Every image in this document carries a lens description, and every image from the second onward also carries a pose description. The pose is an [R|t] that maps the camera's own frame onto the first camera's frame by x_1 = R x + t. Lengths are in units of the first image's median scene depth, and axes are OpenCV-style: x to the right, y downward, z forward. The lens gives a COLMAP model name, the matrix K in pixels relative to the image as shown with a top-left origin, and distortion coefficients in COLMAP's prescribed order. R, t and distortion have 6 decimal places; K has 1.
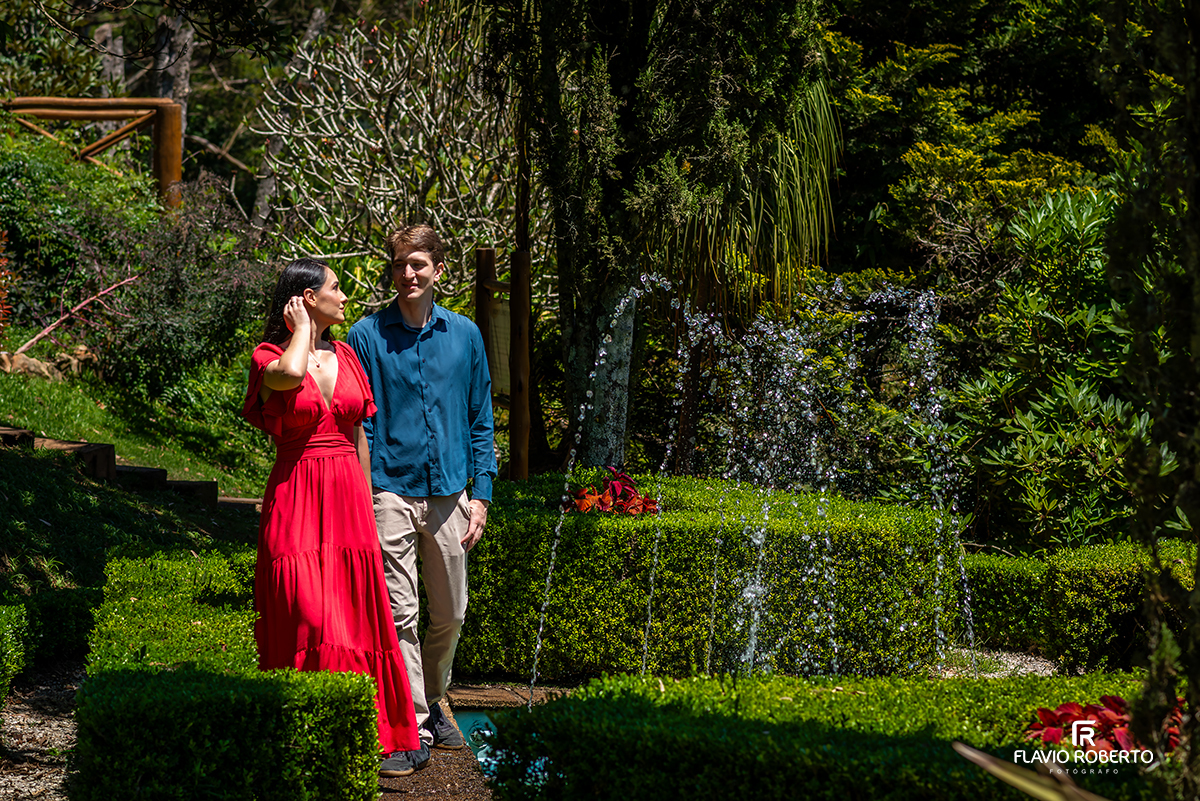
lens RADIAL K [[2904.6, 0, 600.9], [0, 2904.6, 403.1], [0, 0, 1]] dist [0.039253, 0.000000]
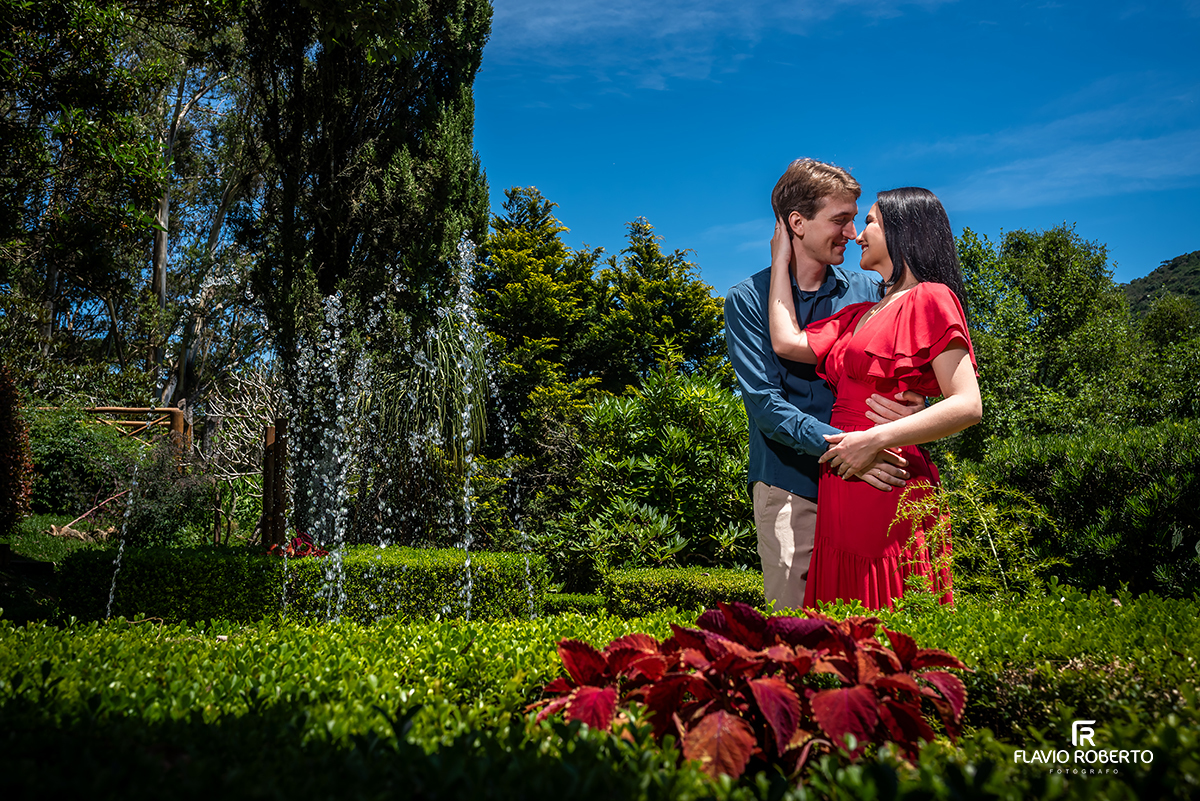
lens RADIAL K [[1189.6, 0, 592.3], [0, 1189.6, 398.5], [0, 0, 1]] dist [-0.002752, 0.000000]
pose [[0.990589, -0.000122, 0.136874, 0.049892], [0.020690, 0.988642, -0.148862, 0.036364], [-0.135301, 0.150292, 0.979339, 0.313500]]
